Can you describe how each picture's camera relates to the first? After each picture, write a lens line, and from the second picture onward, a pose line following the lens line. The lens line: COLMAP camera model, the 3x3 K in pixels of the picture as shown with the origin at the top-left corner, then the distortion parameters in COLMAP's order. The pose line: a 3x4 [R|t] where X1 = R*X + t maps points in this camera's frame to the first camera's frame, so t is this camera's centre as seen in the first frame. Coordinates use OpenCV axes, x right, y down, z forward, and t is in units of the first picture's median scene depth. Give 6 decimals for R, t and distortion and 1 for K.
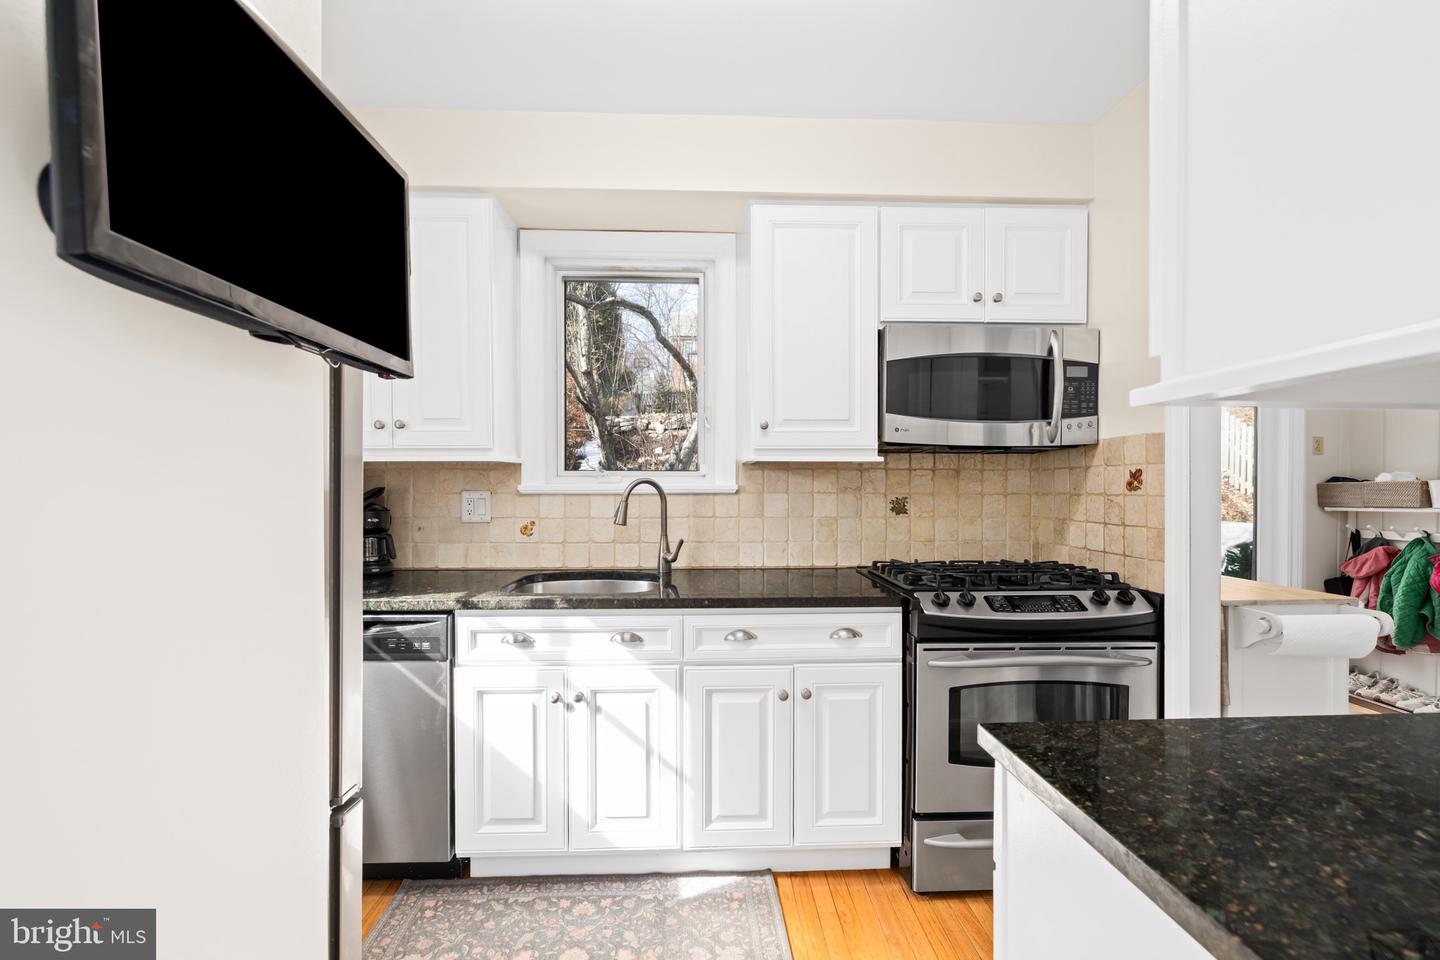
lens RADIAL K [[605.2, 0, 724.9], [0, 605.2, 486.0], [0, 0, 1]] dist [-0.000329, 0.000060]
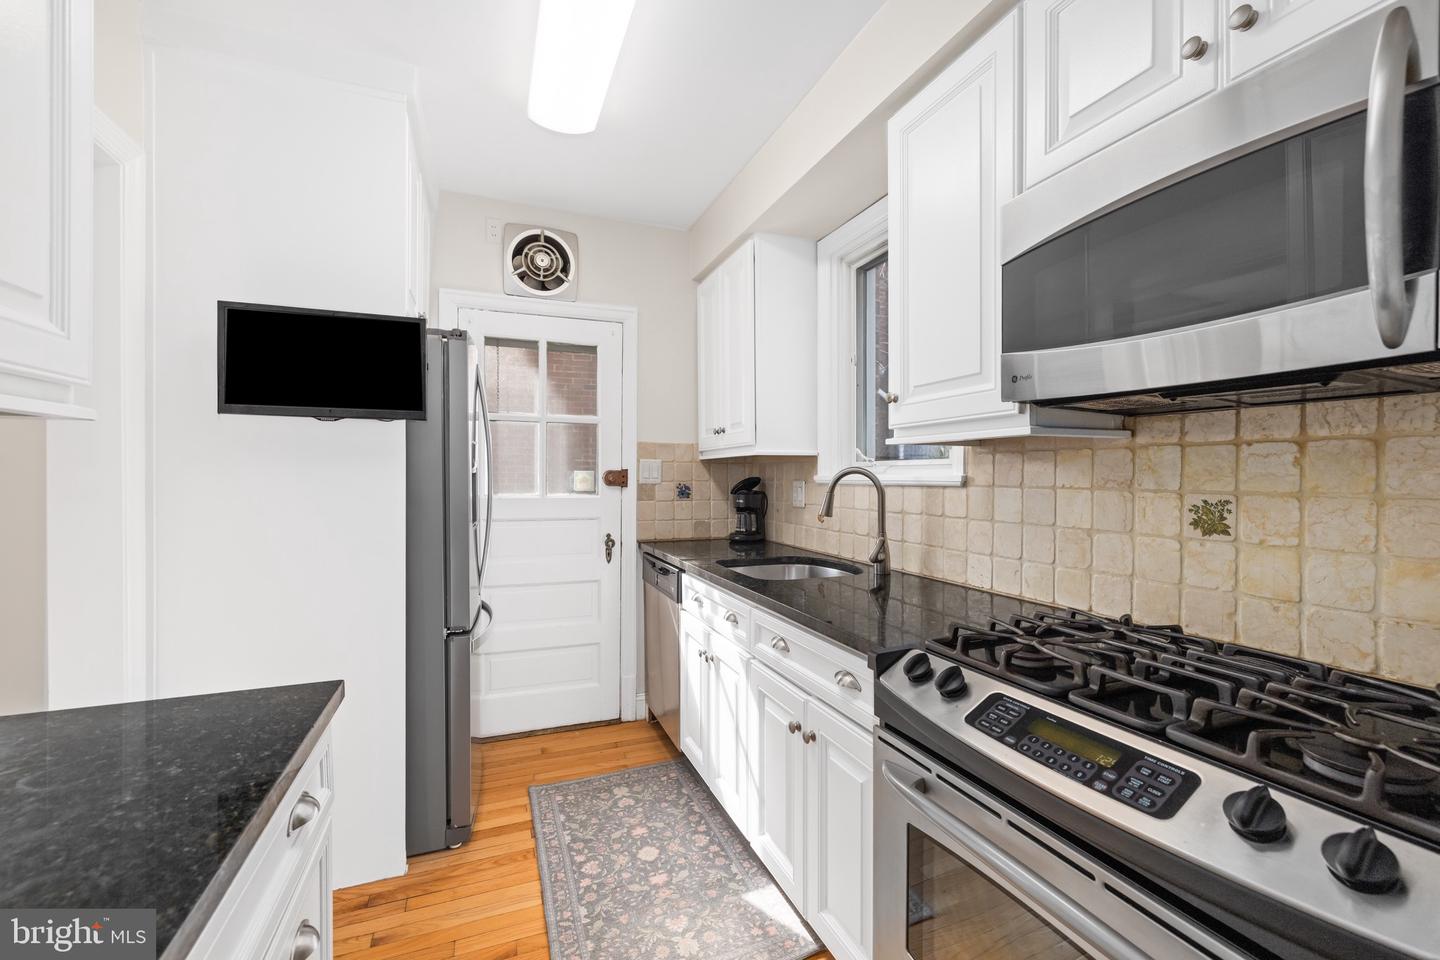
lens RADIAL K [[605.2, 0, 725.8], [0, 605.2, 475.9], [0, 0, 1]] dist [-0.000329, 0.000060]
pose [[0.336931, 0.001241, -0.941528, 0.649938], [-0.007475, 0.999971, -0.001357, 0.002523], [0.941500, 0.007495, 0.336931, 0.482982]]
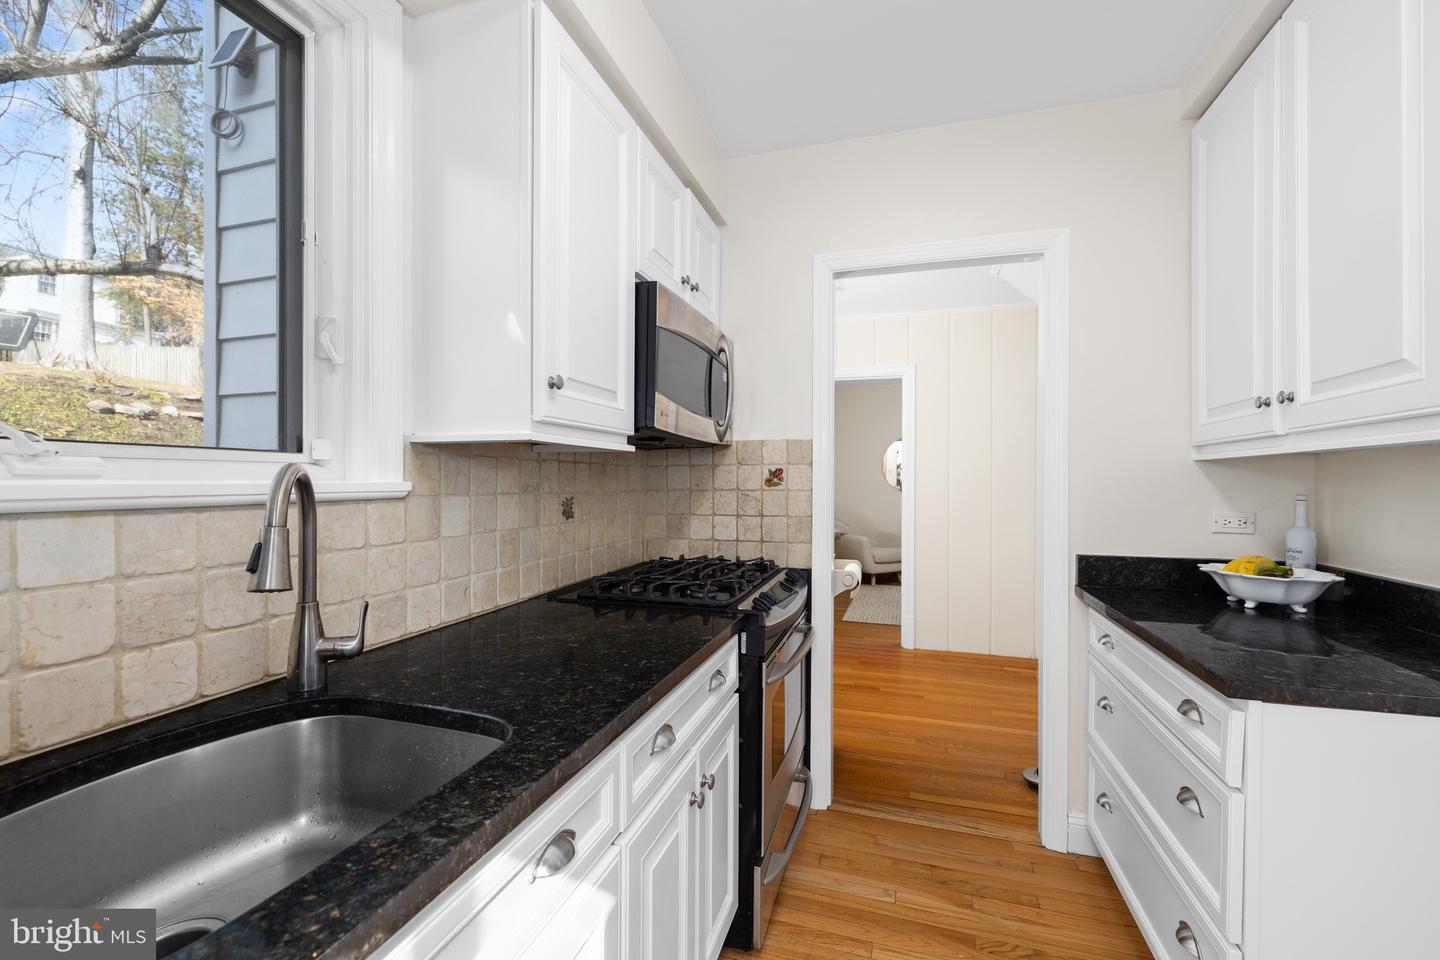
lens RADIAL K [[605.2, 0, 718.7], [0, 605.2, 480.8], [0, 0, 1]] dist [-0.000329, 0.000060]
pose [[0.339900, -0.000617, 0.940461, -0.402106], [0.001035, 0.999999, 0.000282, -0.003001], [-0.940461, 0.000877, 0.339901, 0.576304]]
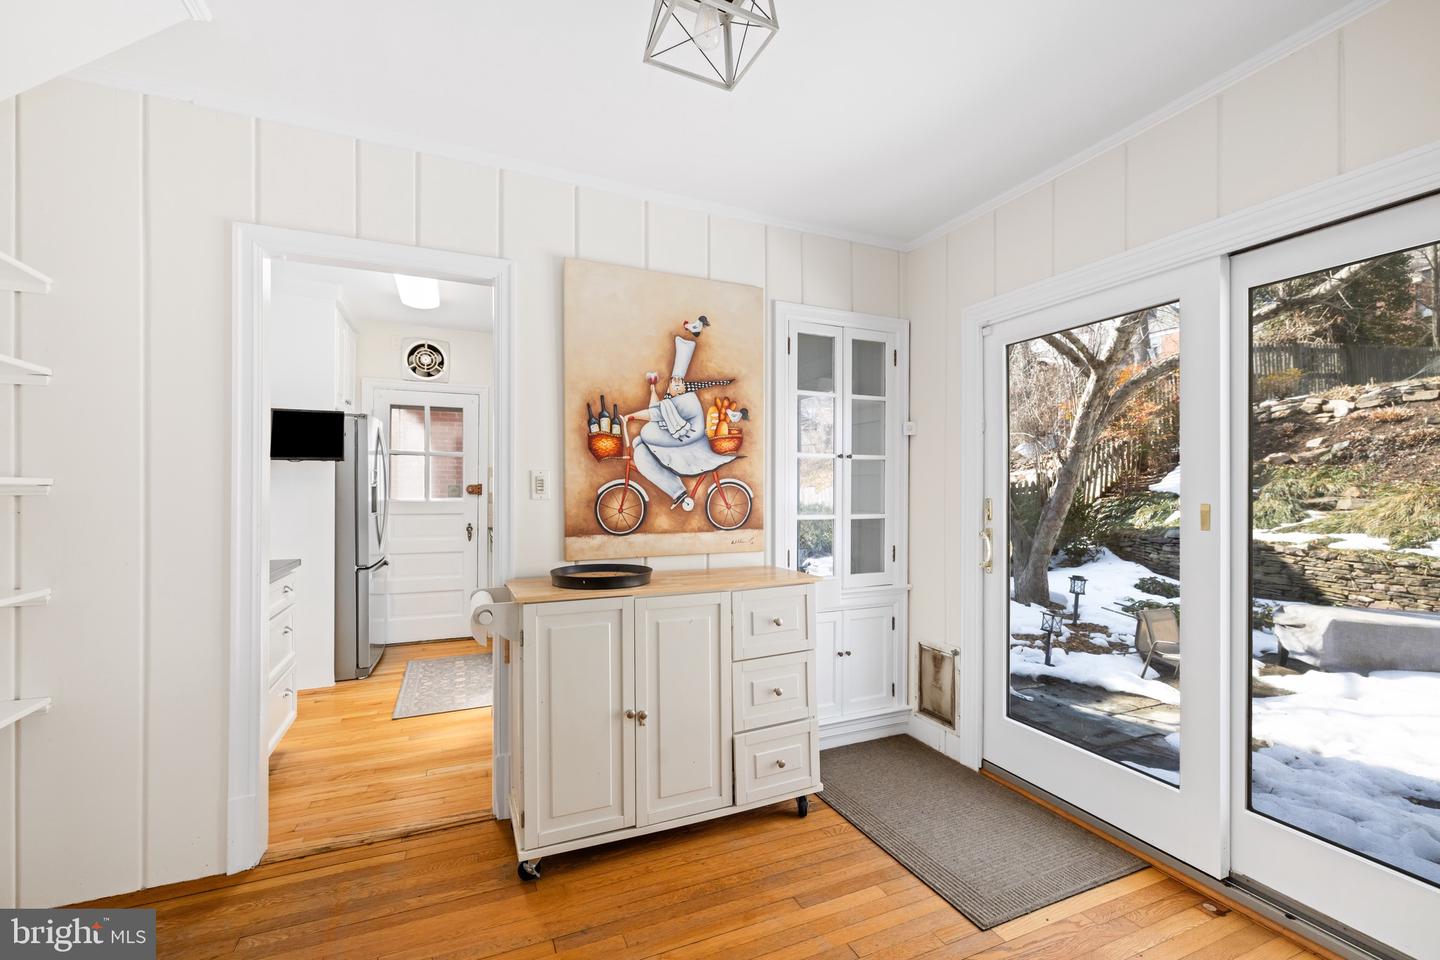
lens RADIAL K [[605.2, 0, 719.7], [0, 605.2, 485.6], [0, 0, 1]] dist [-0.000329, 0.000060]
pose [[0.366477, -0.002117, -0.930425, 1.615561], [-0.007995, 0.999953, -0.005424, -0.001471], [0.930393, 0.009426, 0.366443, 0.714719]]
